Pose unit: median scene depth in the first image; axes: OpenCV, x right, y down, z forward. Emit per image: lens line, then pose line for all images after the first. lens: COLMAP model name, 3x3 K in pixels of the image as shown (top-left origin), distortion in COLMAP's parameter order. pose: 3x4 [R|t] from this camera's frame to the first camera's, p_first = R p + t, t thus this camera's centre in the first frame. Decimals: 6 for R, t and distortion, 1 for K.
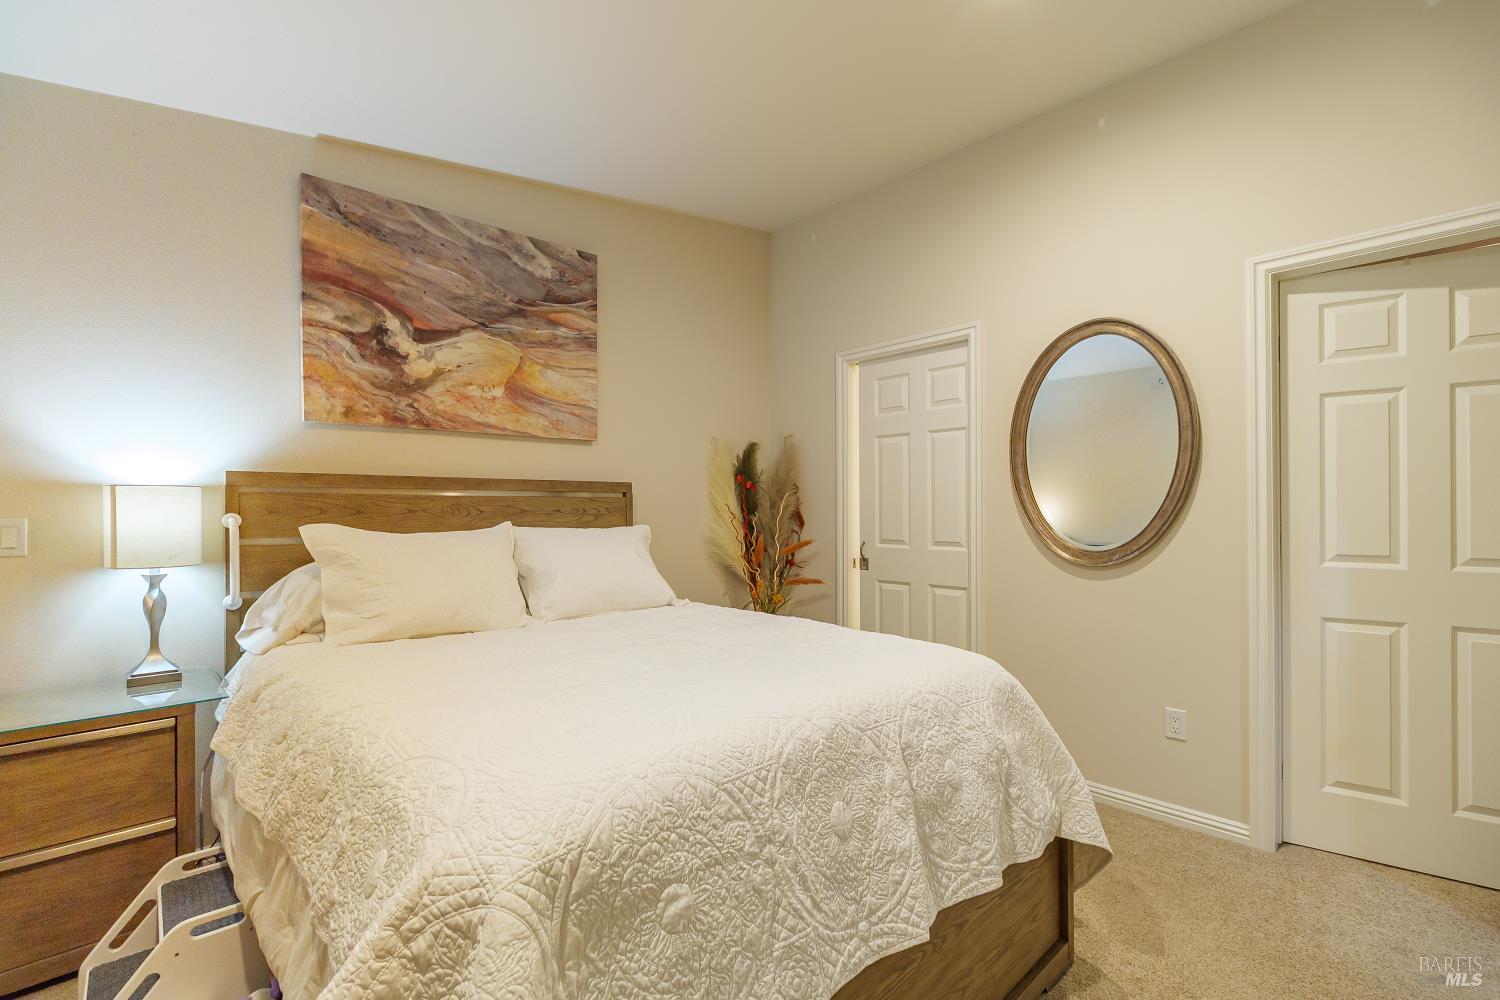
lens RADIAL K [[664.9, 0, 746.5], [0, 664.9, 502.4], [0, 0, 1]] dist [-0.003781, -0.001212]
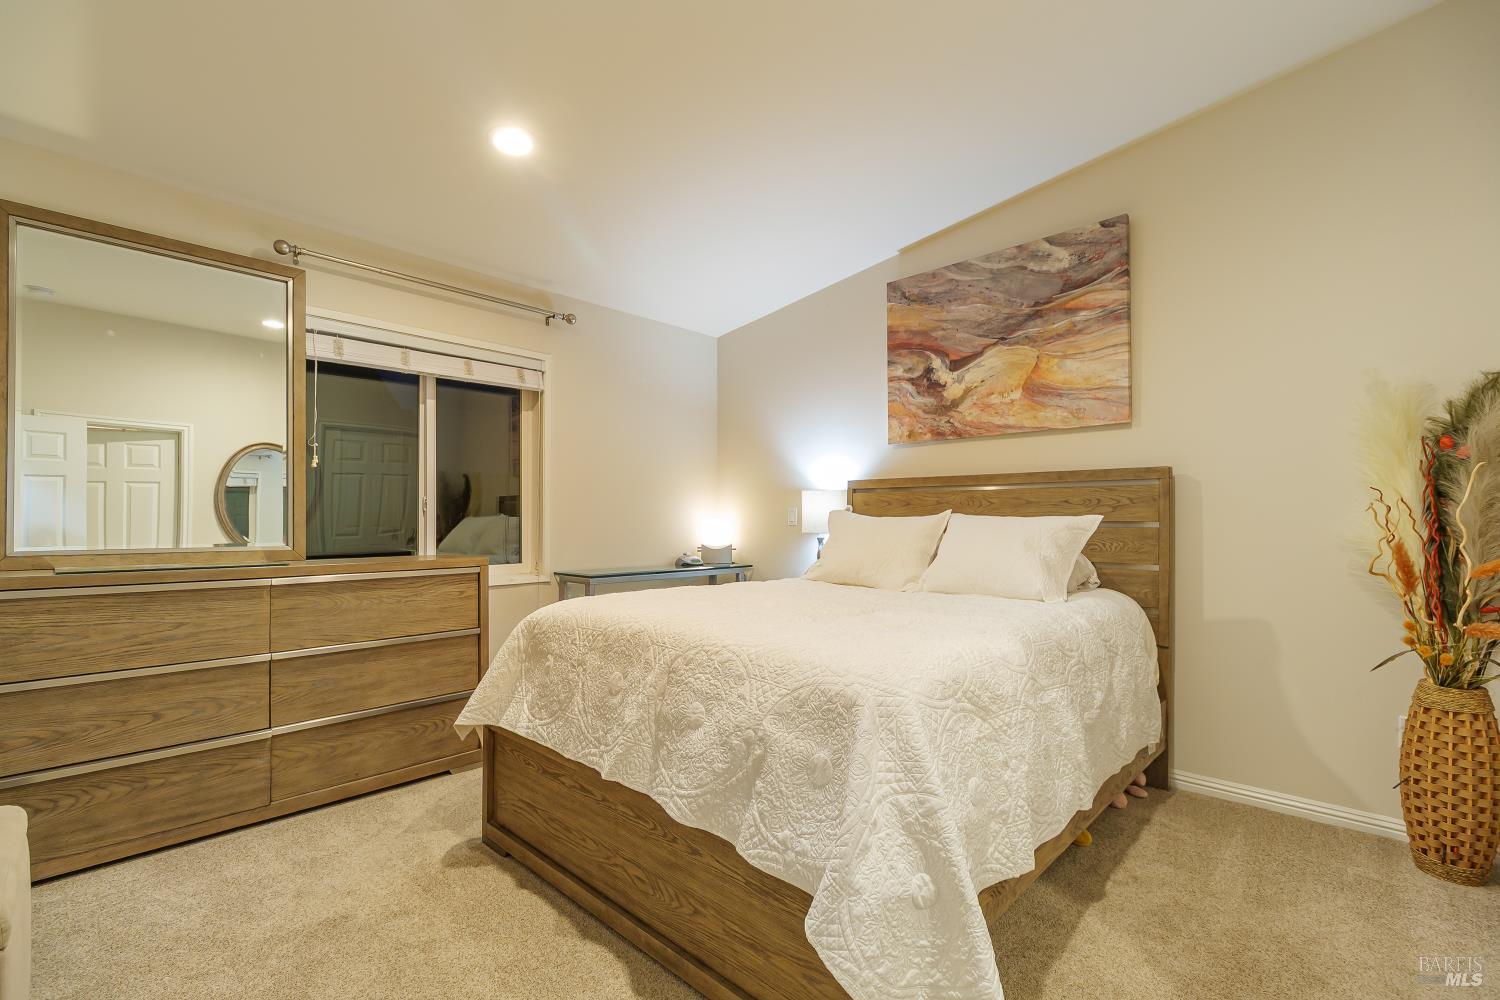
lens RADIAL K [[664.9, 0, 746.2], [0, 664.9, 510.2], [0, 0, 1]] dist [-0.003781, -0.001212]
pose [[0.049154, -0.009297, -0.998748, 0.739880], [0.003968, 0.999951, -0.009112, 0.035347], [0.998783, -0.003515, 0.049189, 0.524982]]
